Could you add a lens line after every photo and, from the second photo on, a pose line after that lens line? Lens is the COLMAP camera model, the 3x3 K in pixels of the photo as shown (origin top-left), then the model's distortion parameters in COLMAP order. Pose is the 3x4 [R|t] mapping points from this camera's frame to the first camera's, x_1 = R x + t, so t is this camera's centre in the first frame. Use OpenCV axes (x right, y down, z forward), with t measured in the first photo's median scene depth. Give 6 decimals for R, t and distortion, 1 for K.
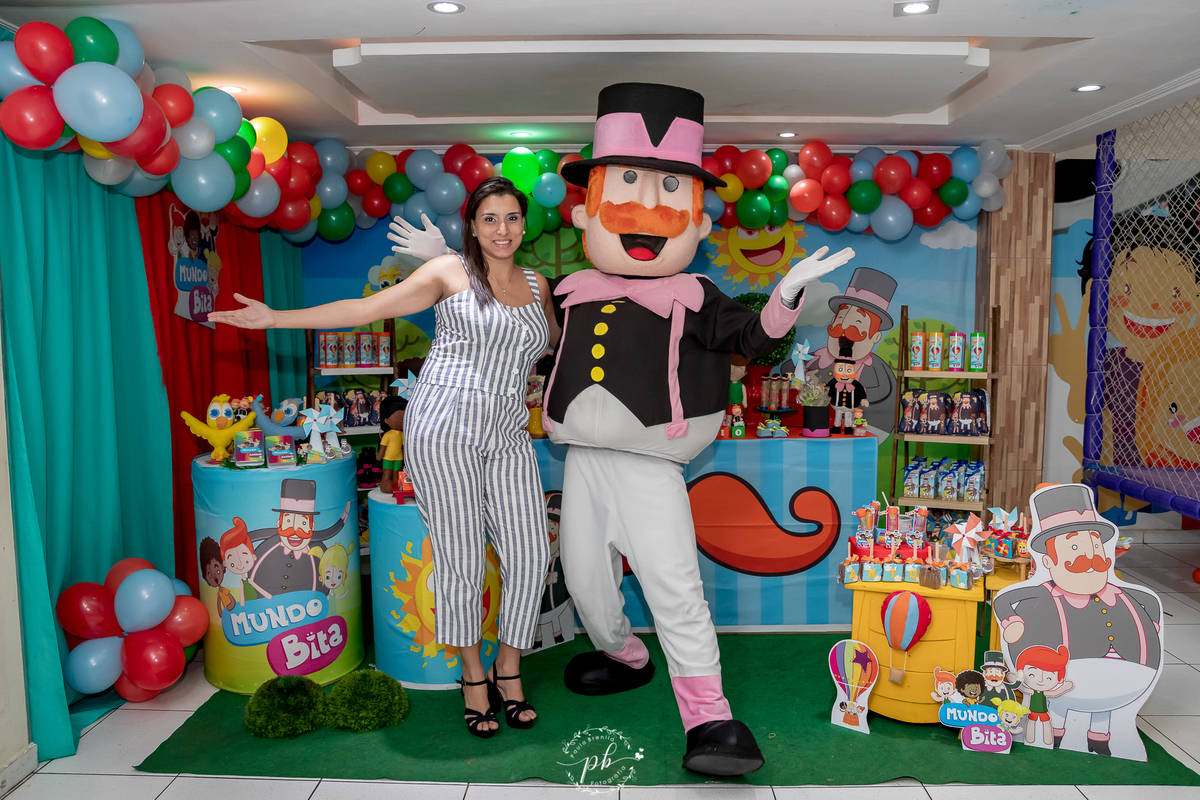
lens RADIAL K [[915.5, 0, 593.1], [0, 915.5, 400.1], [0, 0, 1]] dist [-0.119410, 0.055260]
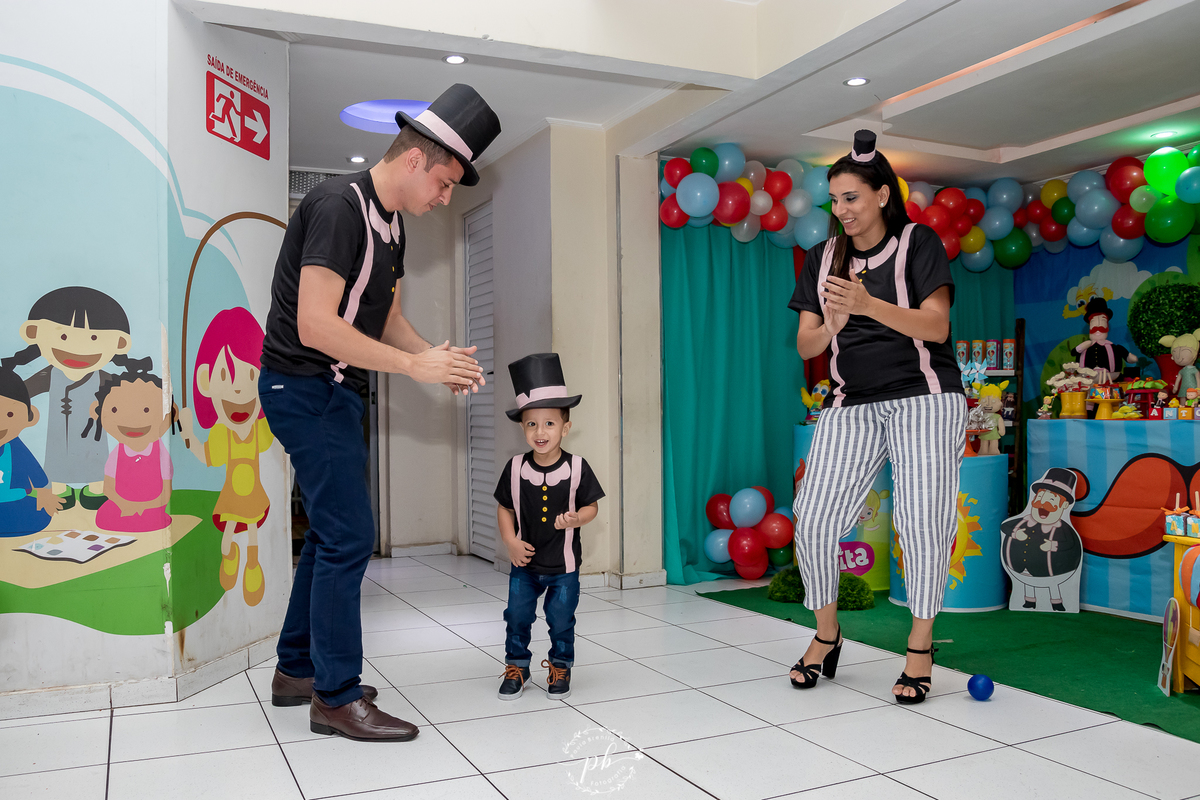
lens RADIAL K [[1000.1, 0, 576.5], [0, 1000.1, 423.0], [0, 0, 1]] dist [-0.008456, -0.002424]
pose [[0.445559, 0.005066, -0.895238, 0.721250], [-0.082372, 0.995974, -0.035361, 0.131593], [0.891455, 0.089497, 0.444183, -0.031858]]
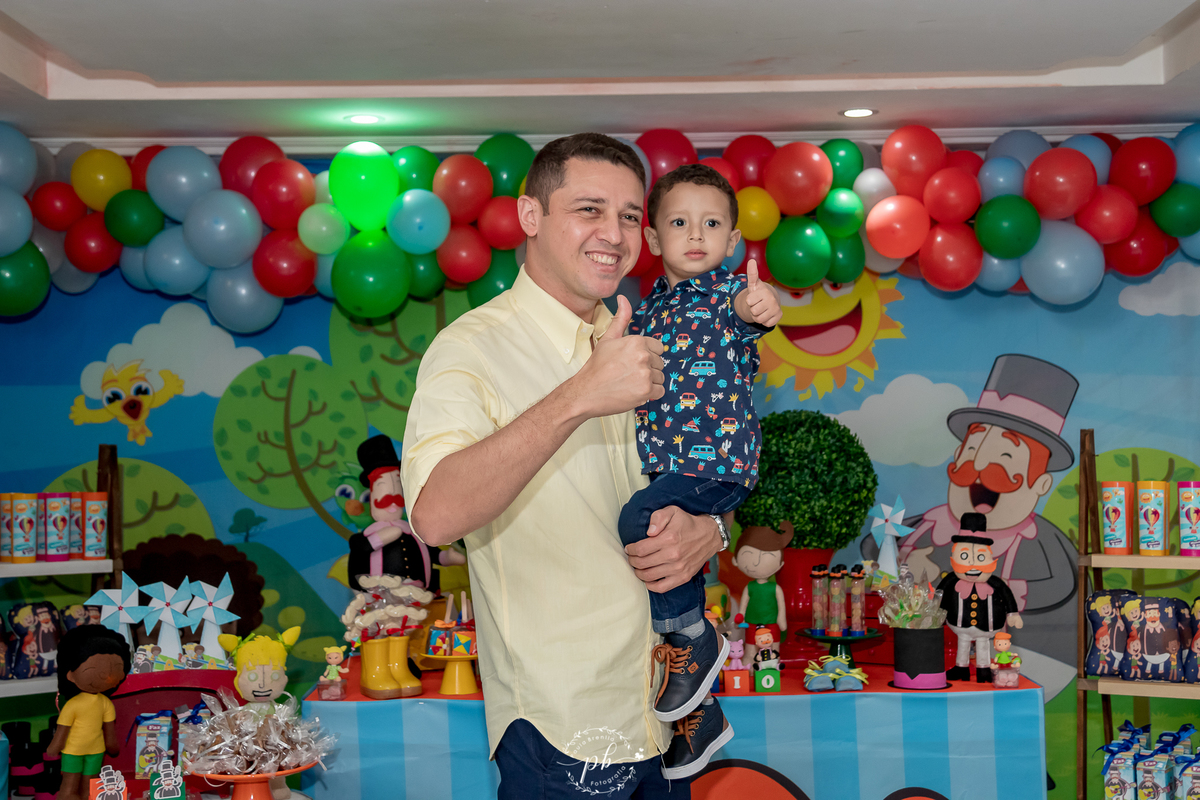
lens RADIAL K [[1629.8, 0, 593.1], [0, 1629.8, 396.7], [0, 0, 1]] dist [0.093053, 0.000000]
pose [[0.999750, -0.011773, 0.019017, 0.042522], [0.013823, 0.993662, -0.111554, -0.022218], [-0.017583, 0.111789, 0.993576, 0.057884]]
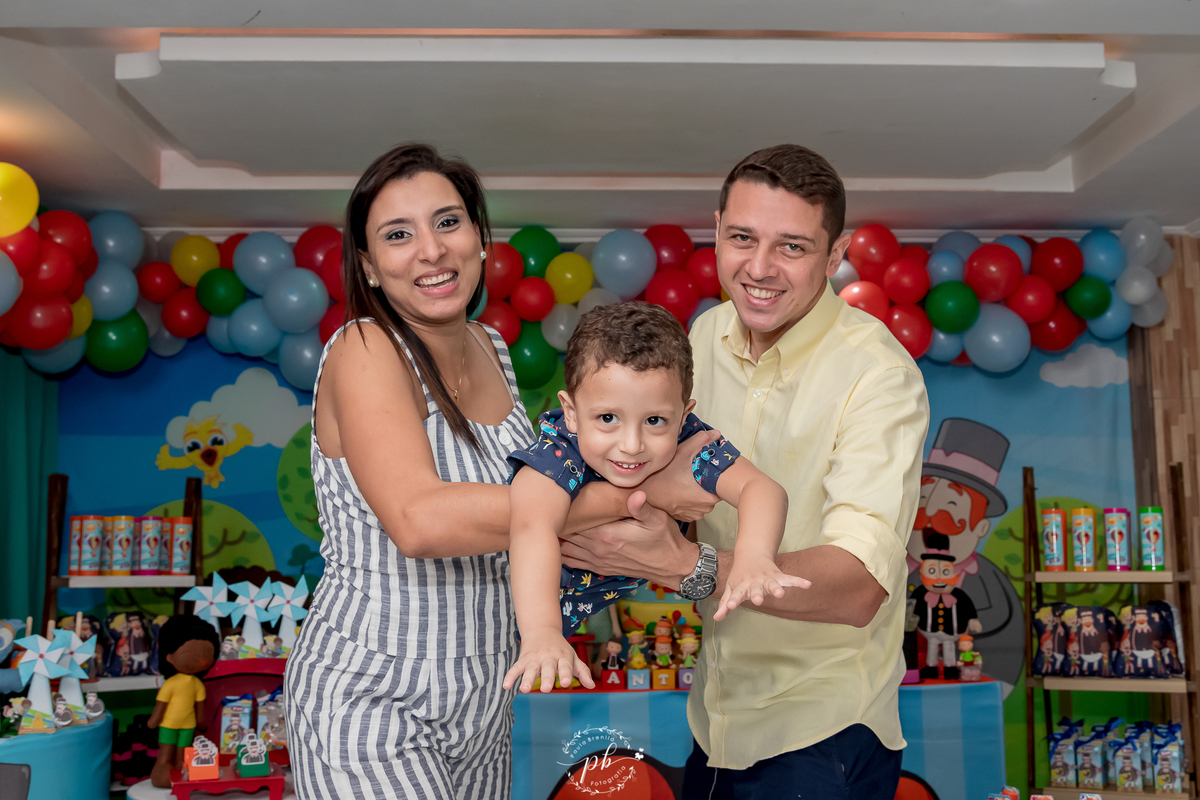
lens RADIAL K [[1382.2, 0, 617.8], [0, 1382.2, 313.8], [0, 0, 1]] dist [-0.041800, 0.000000]
pose [[0.998293, 0.004812, 0.058208, 0.006350], [0.009741, 0.968927, -0.247153, 0.025869], [-0.057589, 0.247298, 0.967226, 0.070693]]
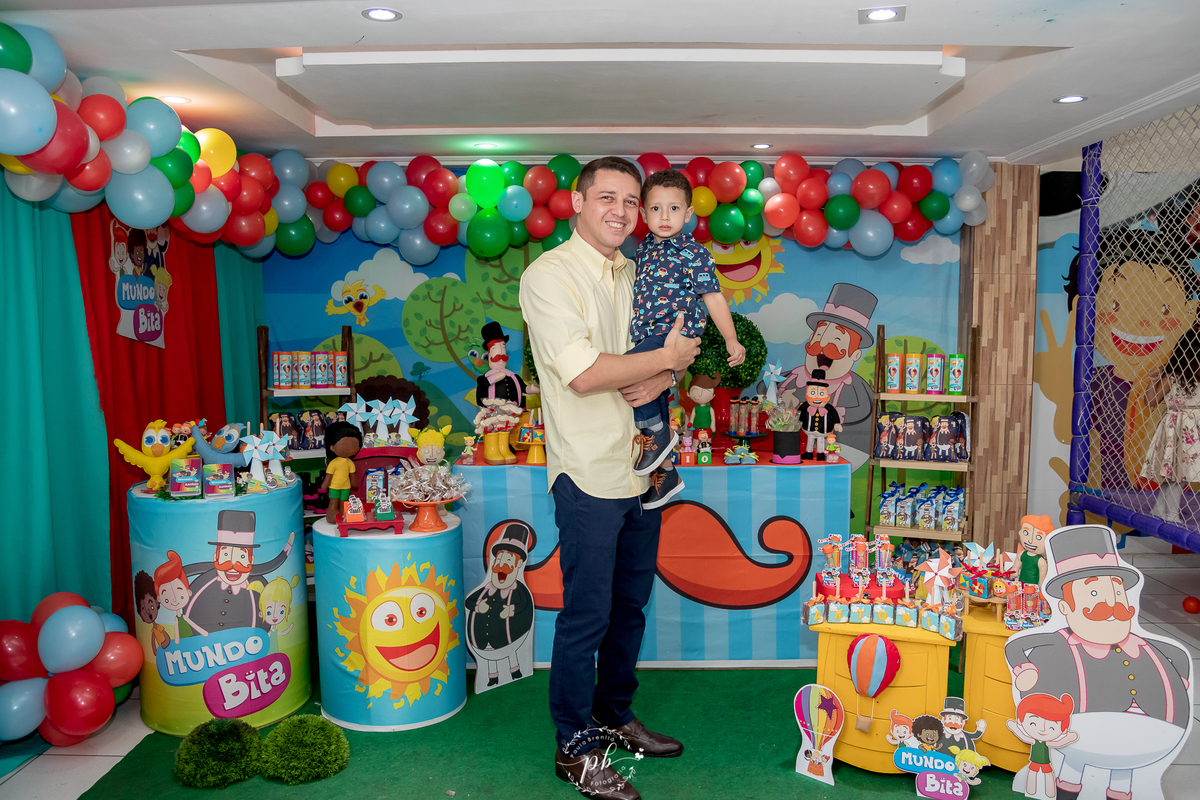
lens RADIAL K [[915.5, 0, 595.1], [0, 915.5, 397.3], [0, 0, 1]] dist [-0.119410, 0.055260]
pose [[0.999985, 0.001430, 0.005203, 0.038262], [-0.001376, 0.999945, -0.010370, -0.018432], [-0.005218, 0.010363, 0.999933, 0.043731]]
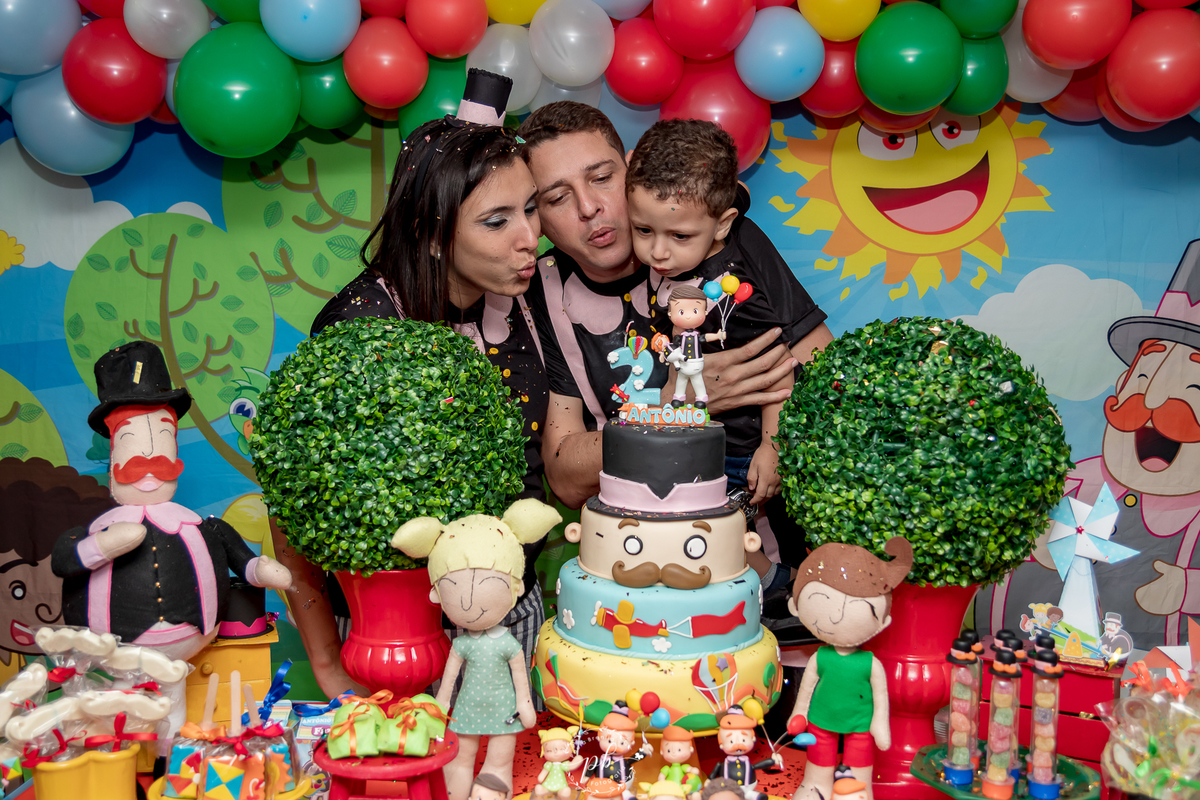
lens RADIAL K [[1234.8, 0, 603.4], [0, 1234.8, 388.1], [0, 0, 1]] dist [0.013132, 0.000000]
pose [[0.999144, 0.019274, -0.036601, 0.098158], [-0.020401, 0.999322, -0.030660, -0.086649], [0.035985, 0.031381, 0.998860, 0.645583]]
